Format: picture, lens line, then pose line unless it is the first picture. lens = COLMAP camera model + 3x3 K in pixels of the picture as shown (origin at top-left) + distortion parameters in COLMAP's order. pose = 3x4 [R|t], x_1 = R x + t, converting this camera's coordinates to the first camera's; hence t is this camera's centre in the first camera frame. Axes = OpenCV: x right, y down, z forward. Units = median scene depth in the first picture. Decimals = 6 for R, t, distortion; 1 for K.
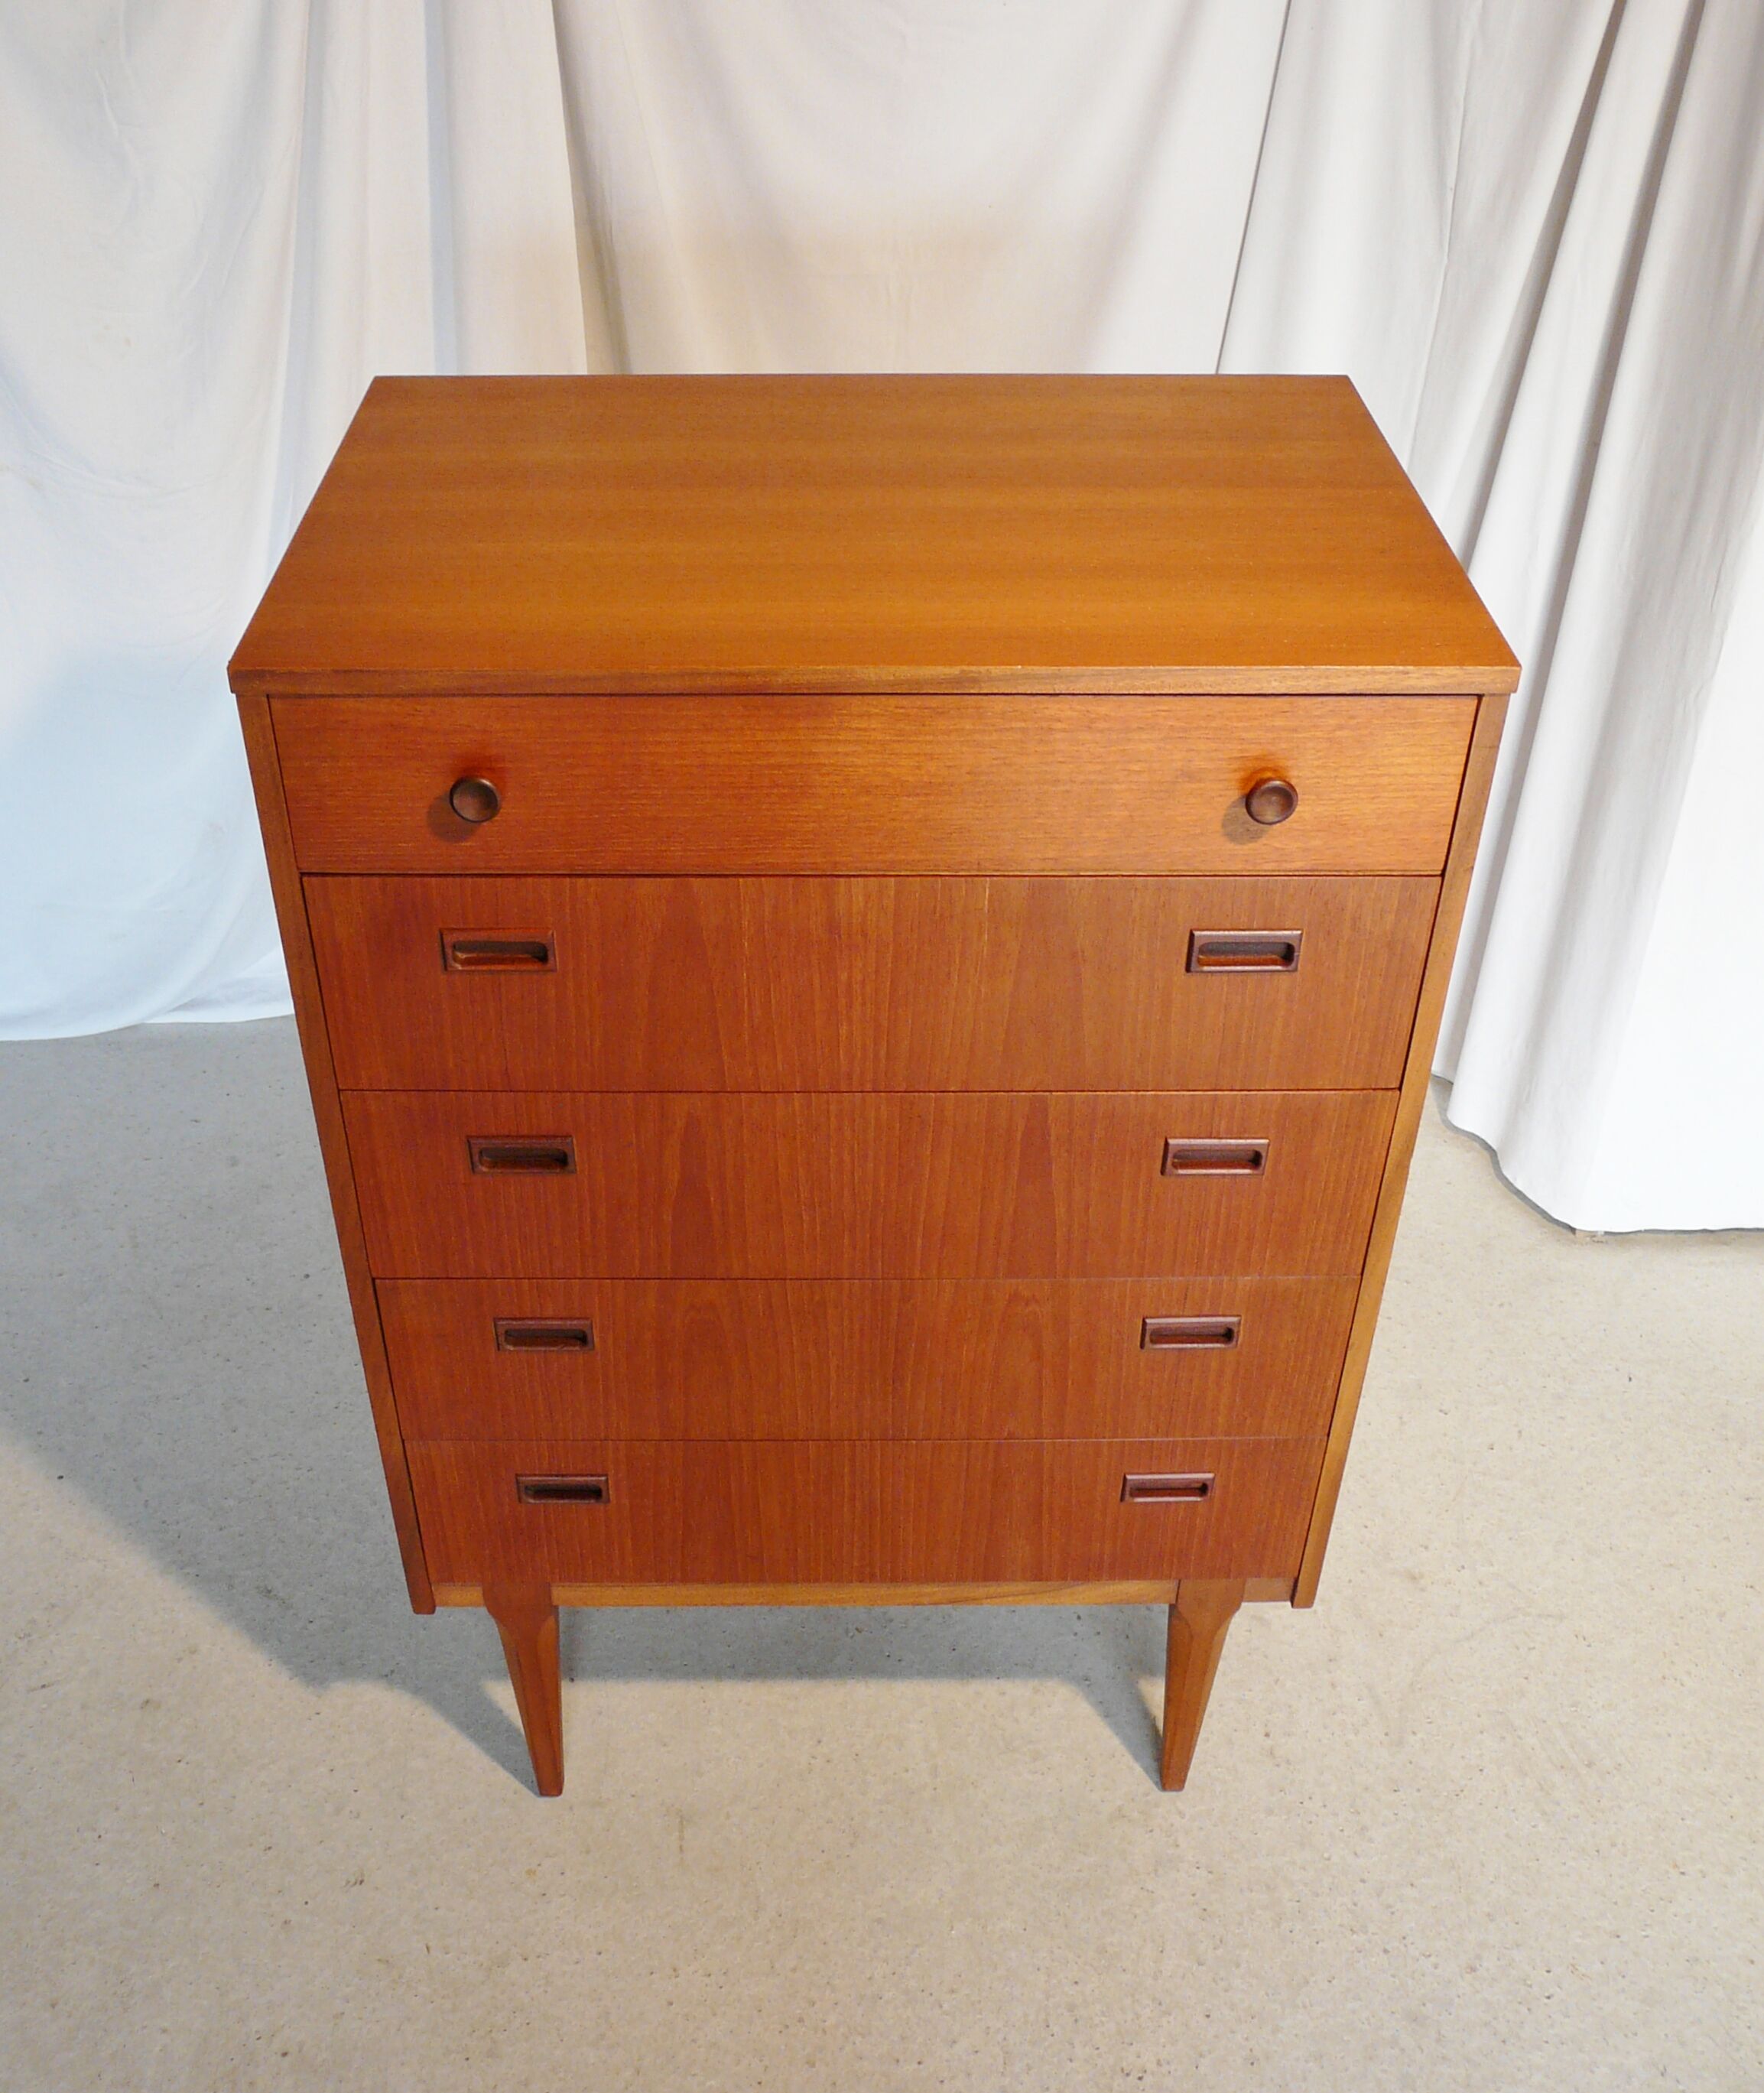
lens RADIAL K [[1803.7, 0, 882.0], [0, 1803.7, 1046.5], [0, 0, 1]] dist [-0.120430, 0.001824]
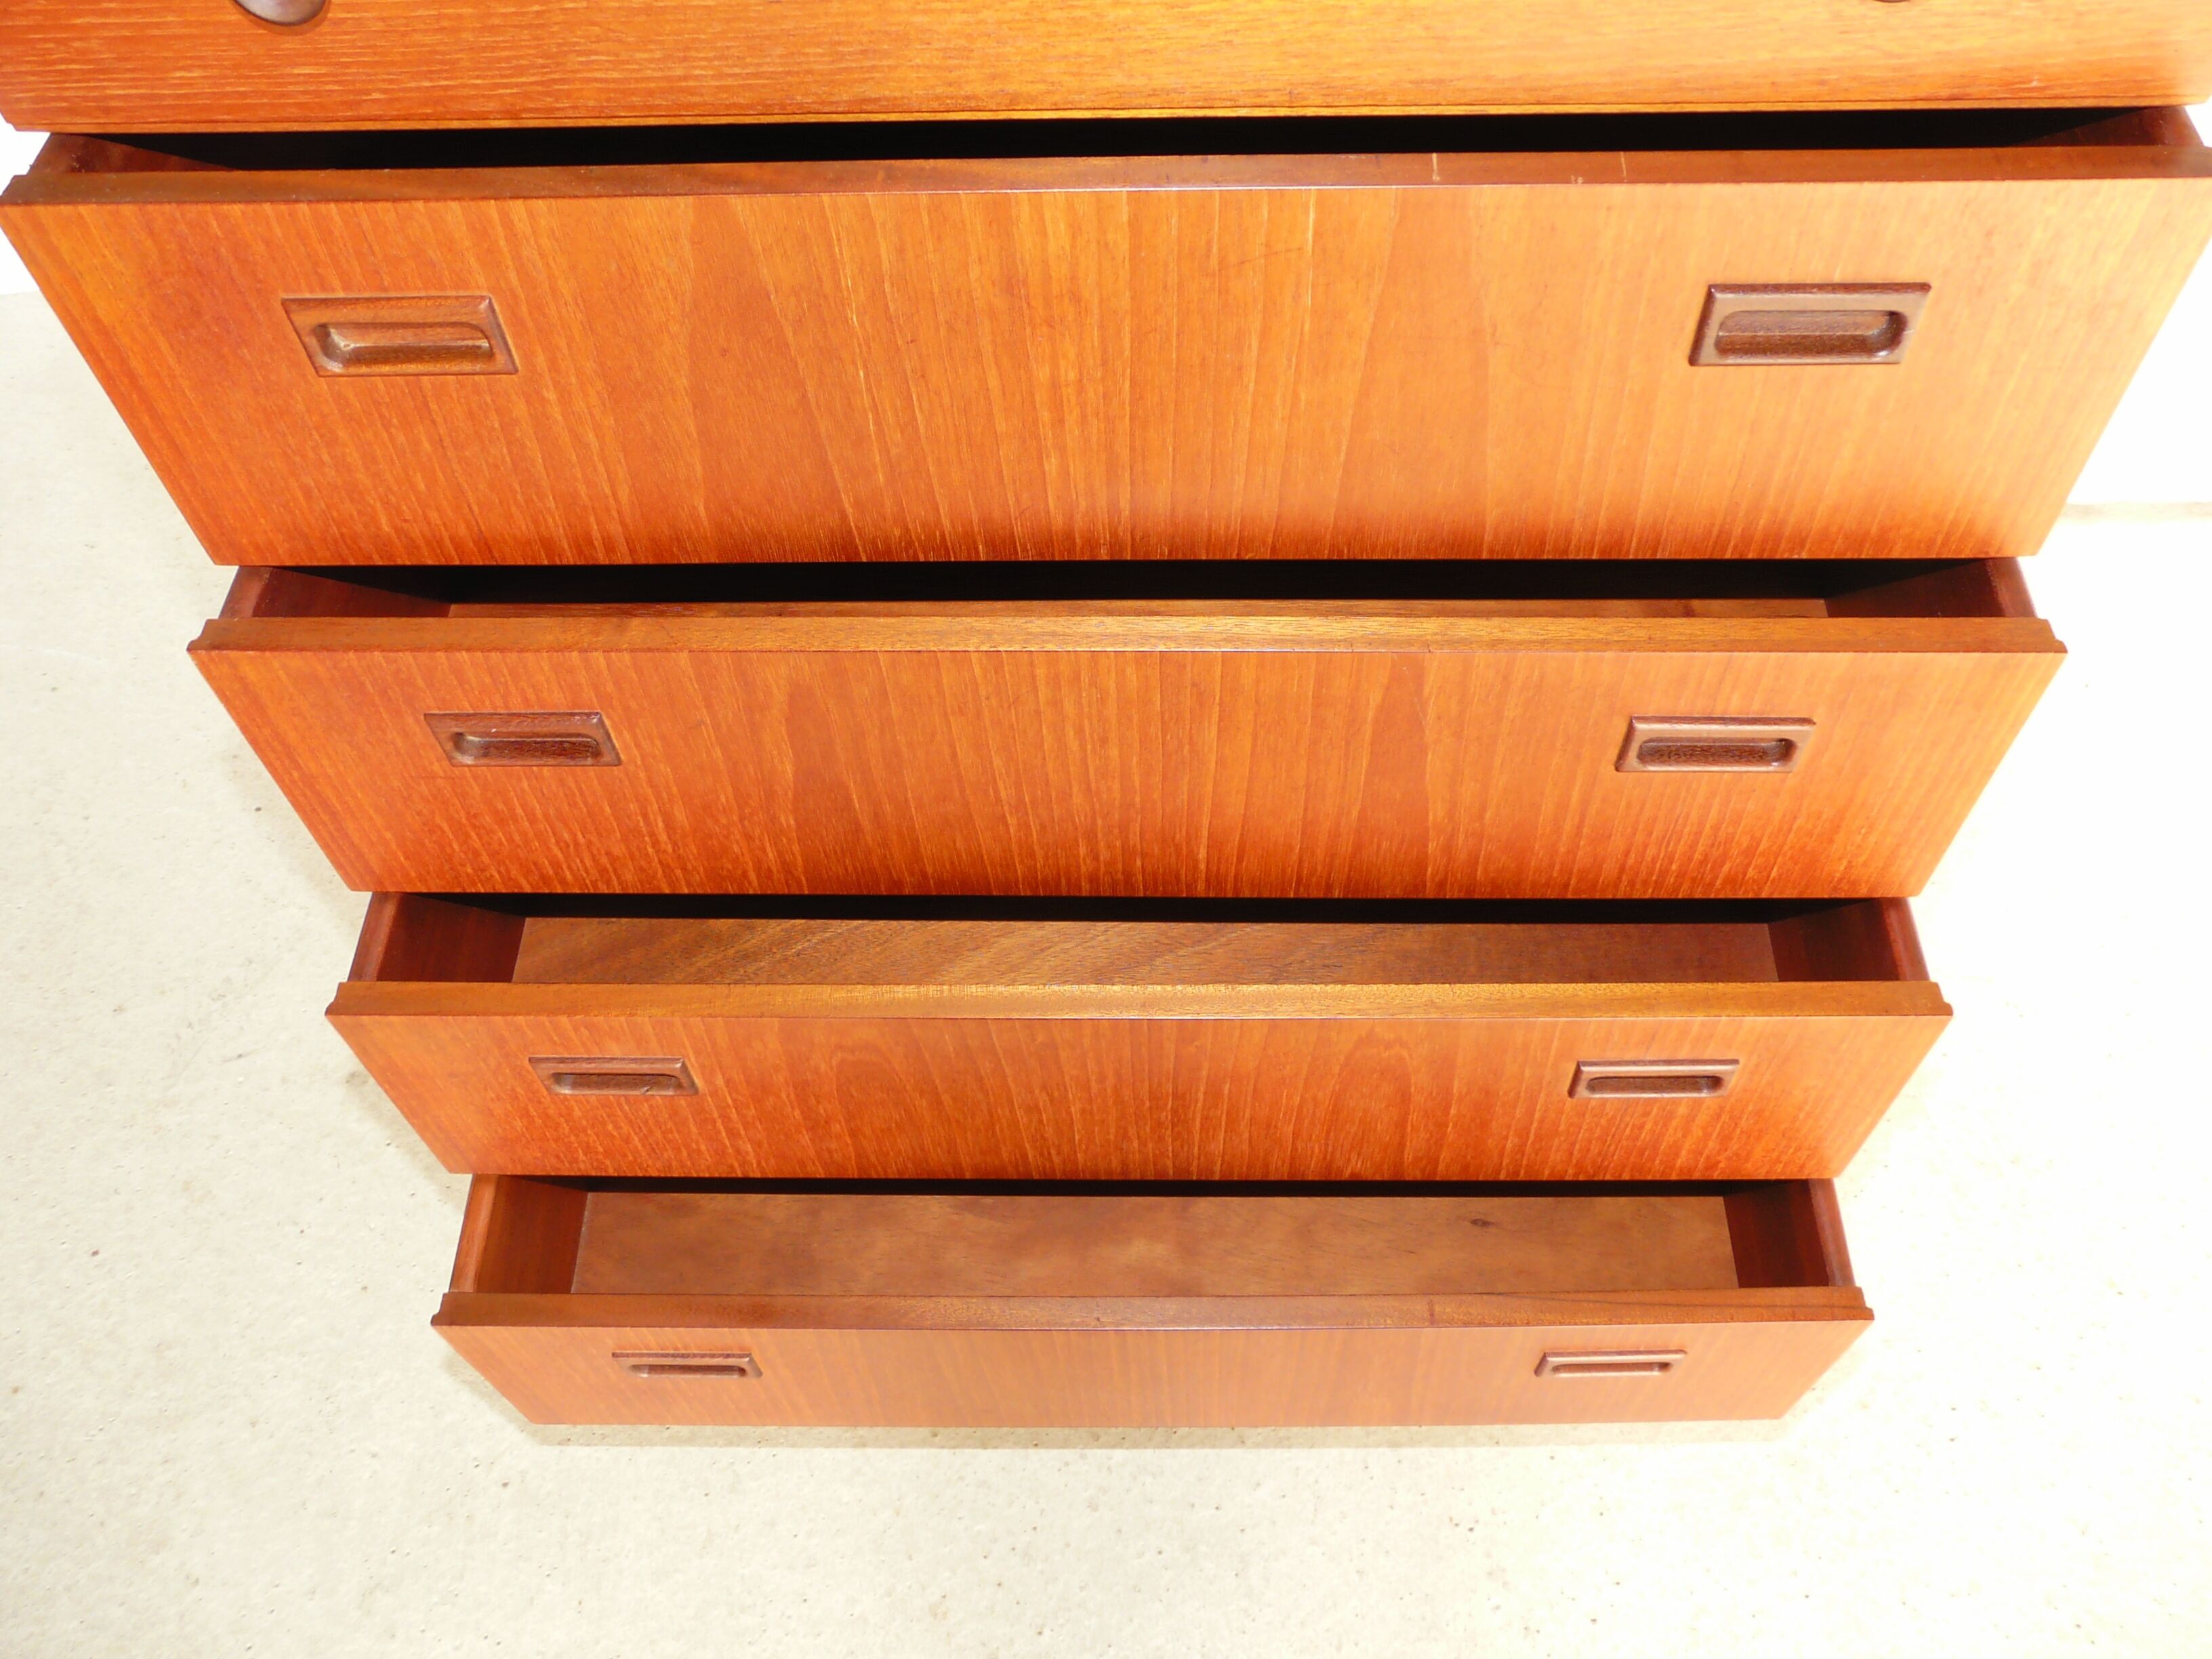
lens RADIAL K [[1836.1, 0, 1106.0], [0, 1836.1, 829.5], [0, 0, 1]] dist [-0.050912, 0.013038]
pose [[0.998423, -0.050192, -0.025155, 0.004703], [0.055148, 0.792829, 0.606943, -0.266098], [-0.010520, -0.607373, 0.794347, 0.491544]]
